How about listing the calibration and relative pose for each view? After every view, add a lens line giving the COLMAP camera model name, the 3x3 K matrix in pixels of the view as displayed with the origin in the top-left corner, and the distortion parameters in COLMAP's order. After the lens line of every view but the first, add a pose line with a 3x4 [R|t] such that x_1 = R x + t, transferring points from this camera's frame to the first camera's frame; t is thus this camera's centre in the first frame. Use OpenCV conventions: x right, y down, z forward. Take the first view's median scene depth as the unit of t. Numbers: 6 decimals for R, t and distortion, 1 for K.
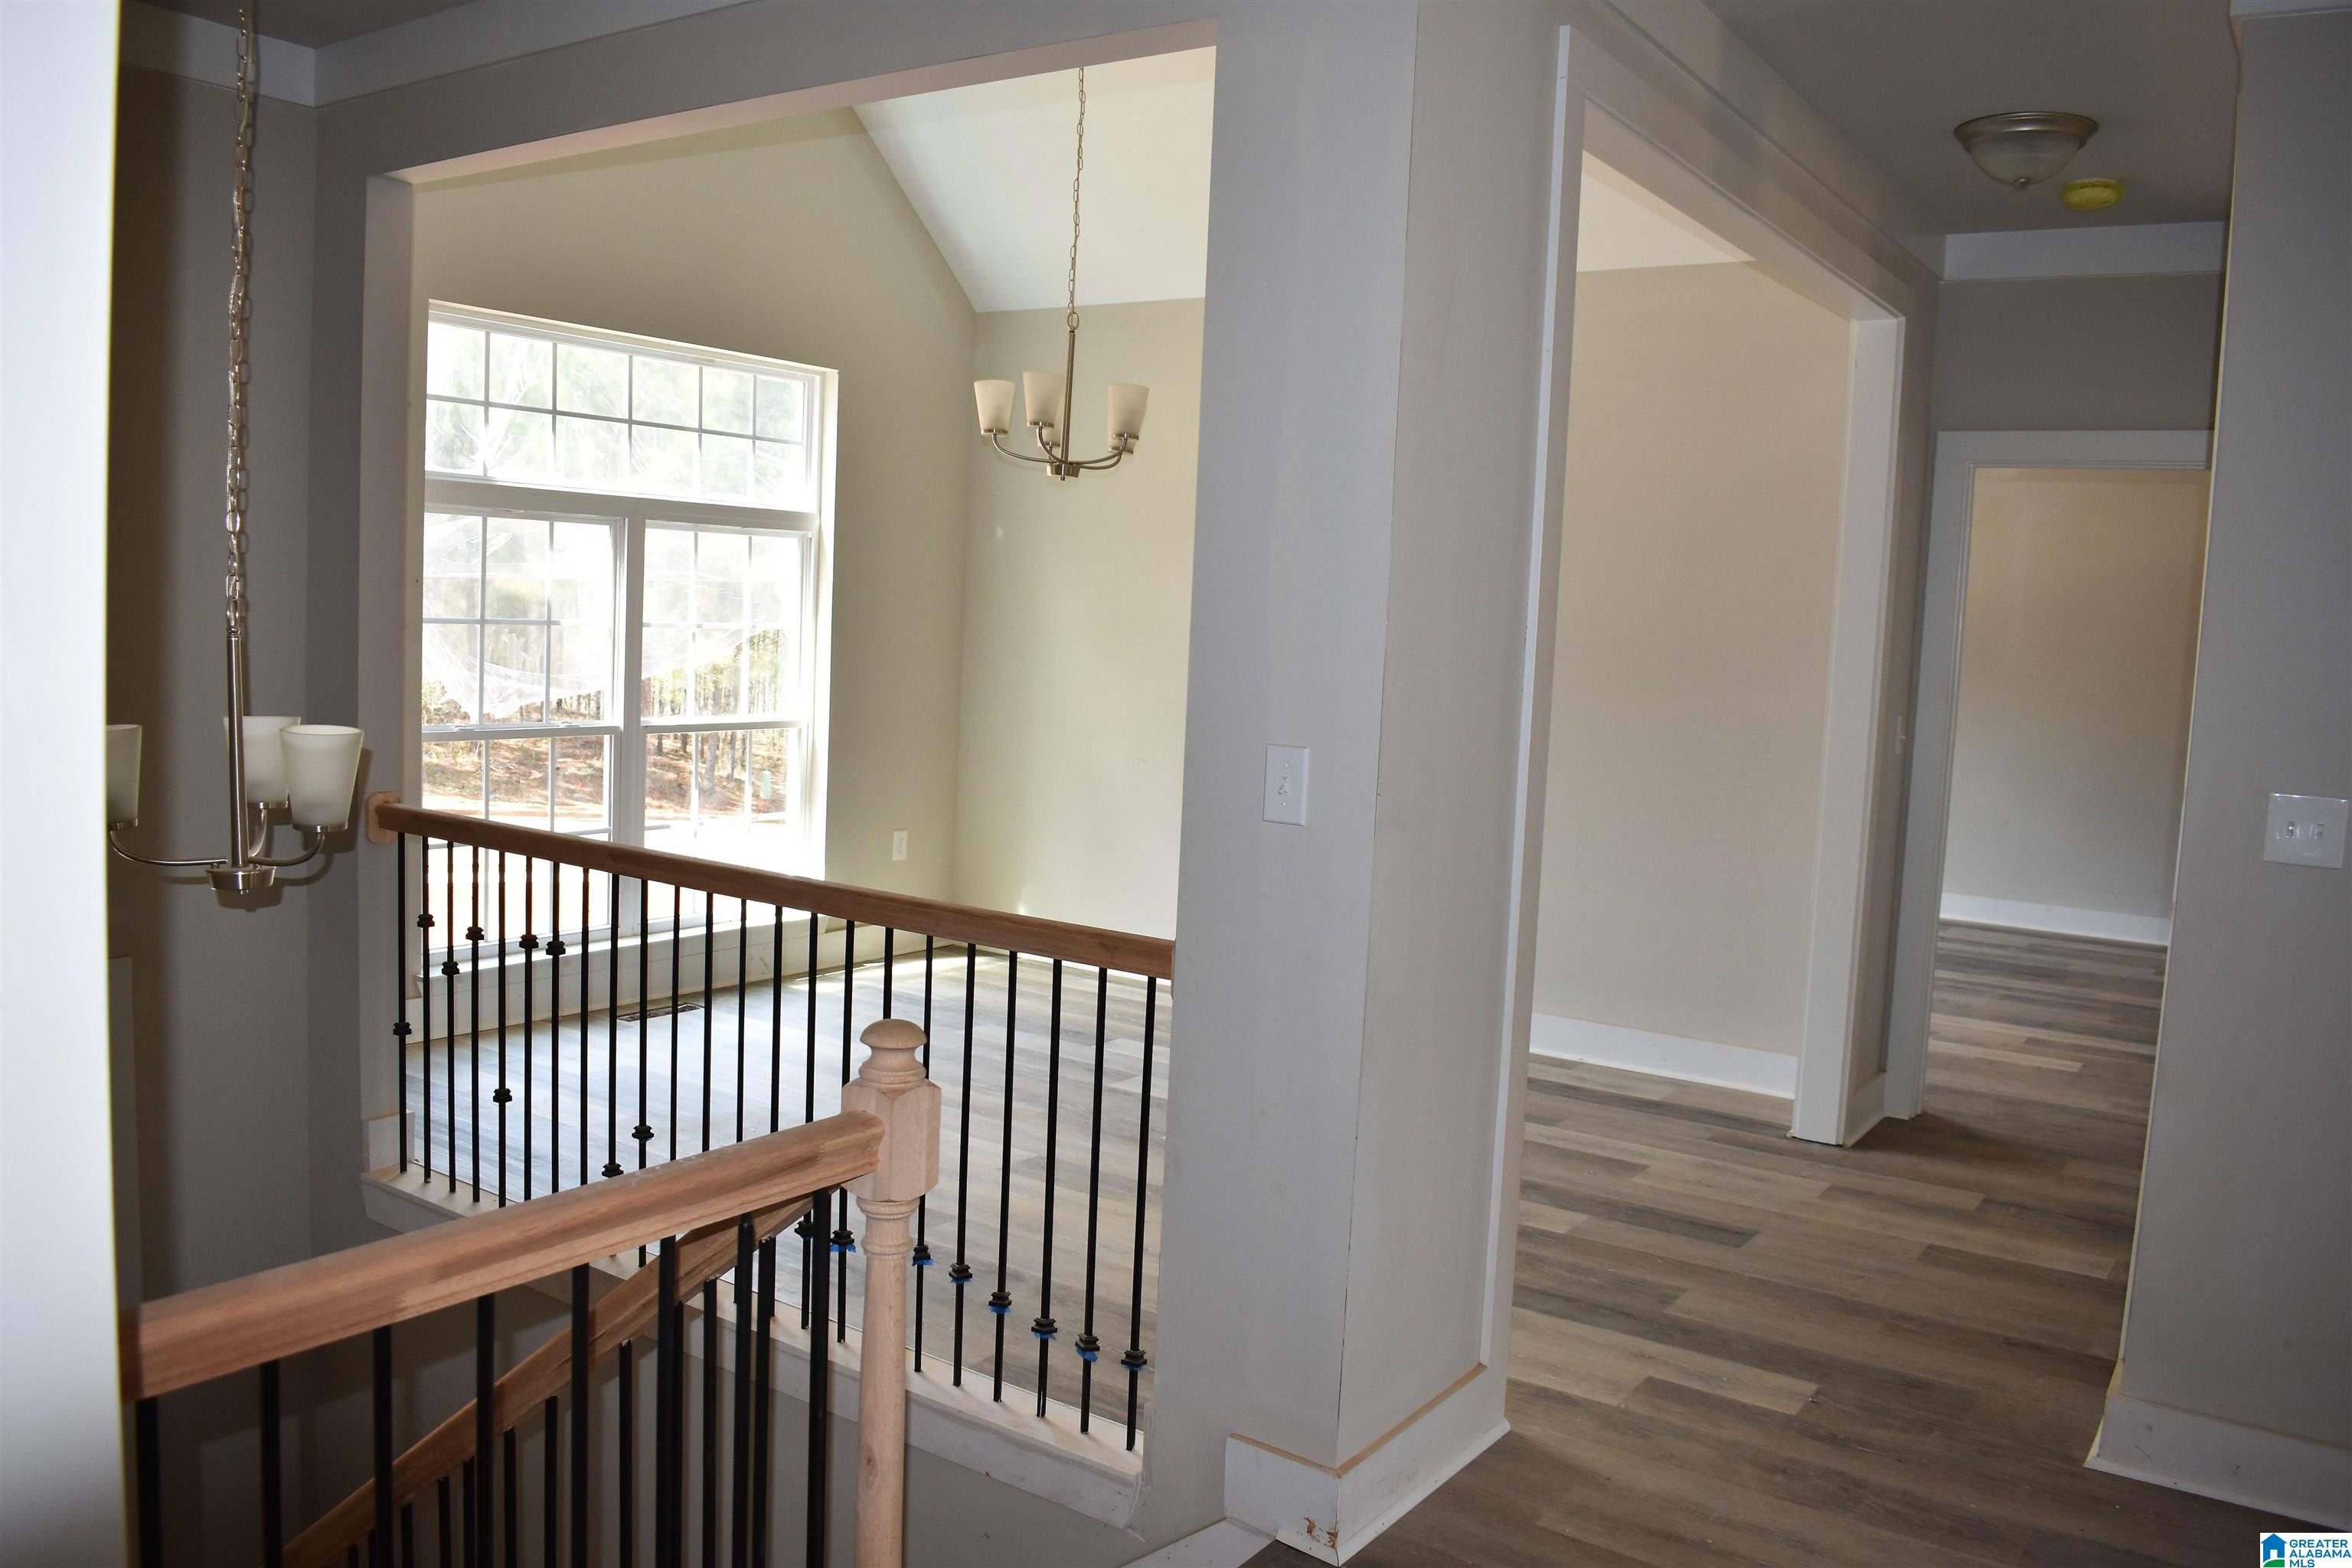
lens RADIAL K [[1844.3, 0, 1176.0], [0, 1844.3, 784.0], [0, 0, 1]] dist [-0.080694, -0.003899]
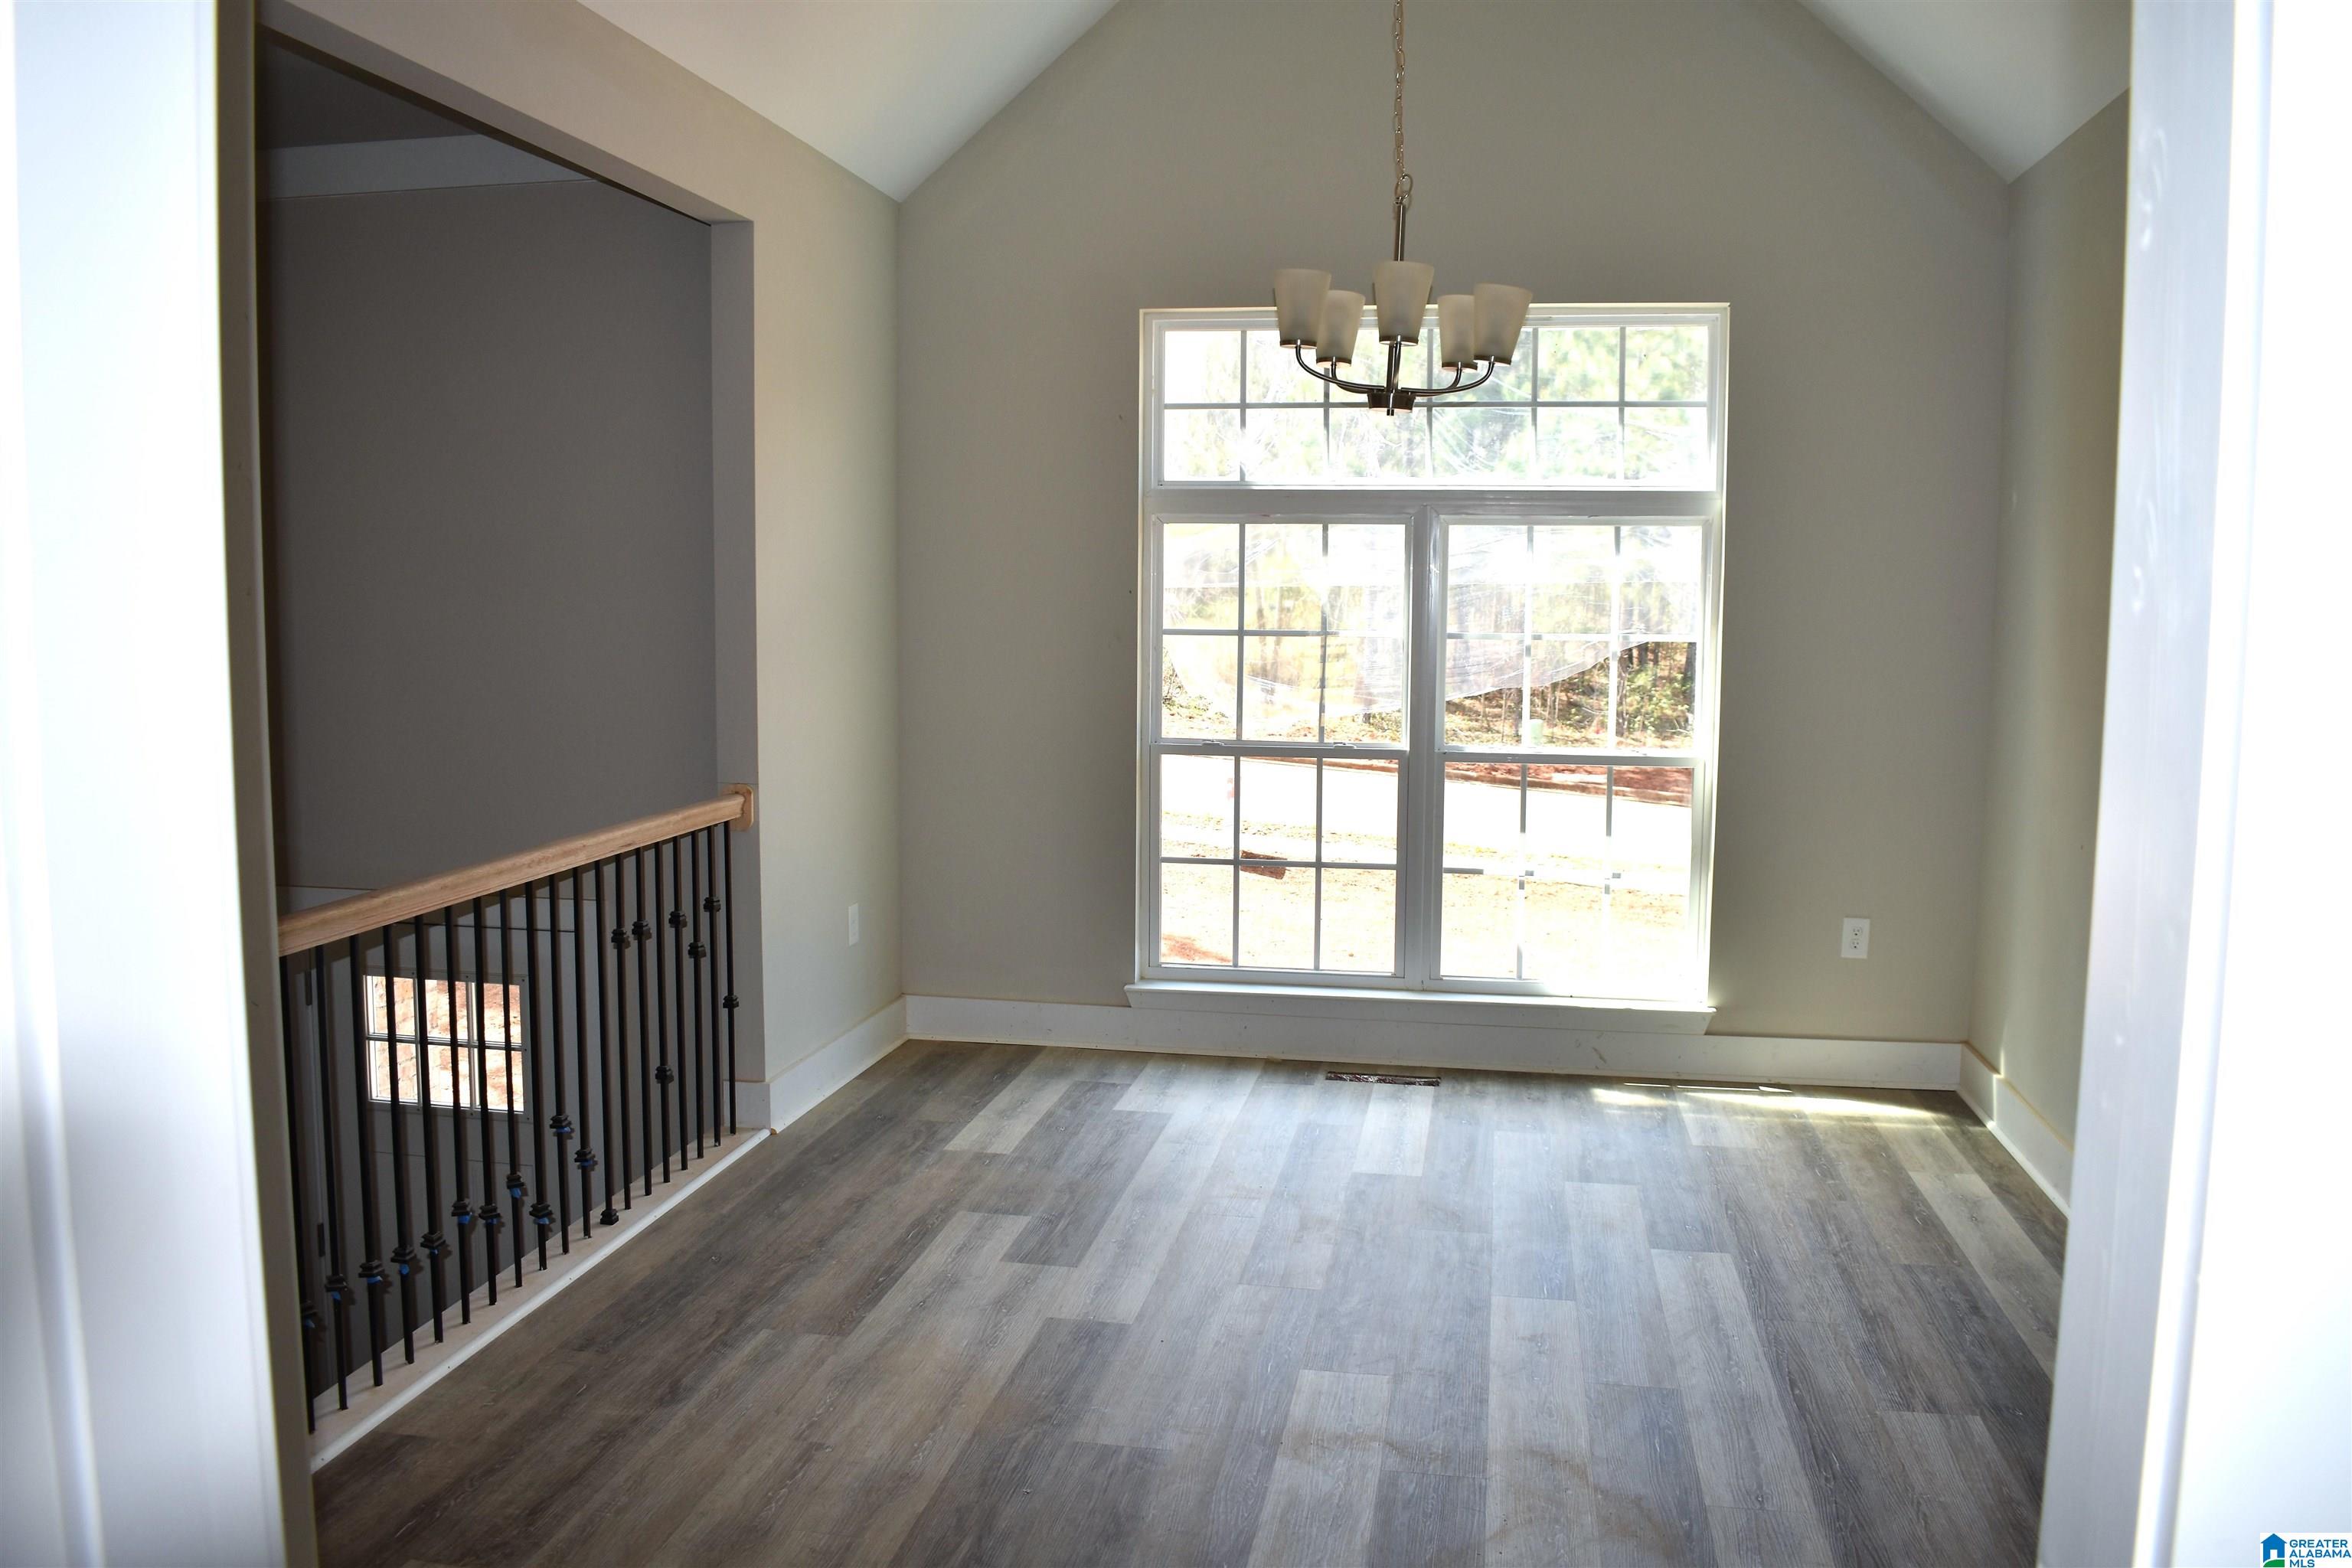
lens RADIAL K [[1844.3, 0, 1176.0], [0, 1844.3, 784.0], [0, 0, 1]] dist [-0.080694, -0.003899]
pose [[0.379165, 0.052870, -0.923817, 0.489009], [-0.079736, 0.996520, 0.024305, -0.028014], [0.921887, 0.064446, 0.382061, 0.559658]]
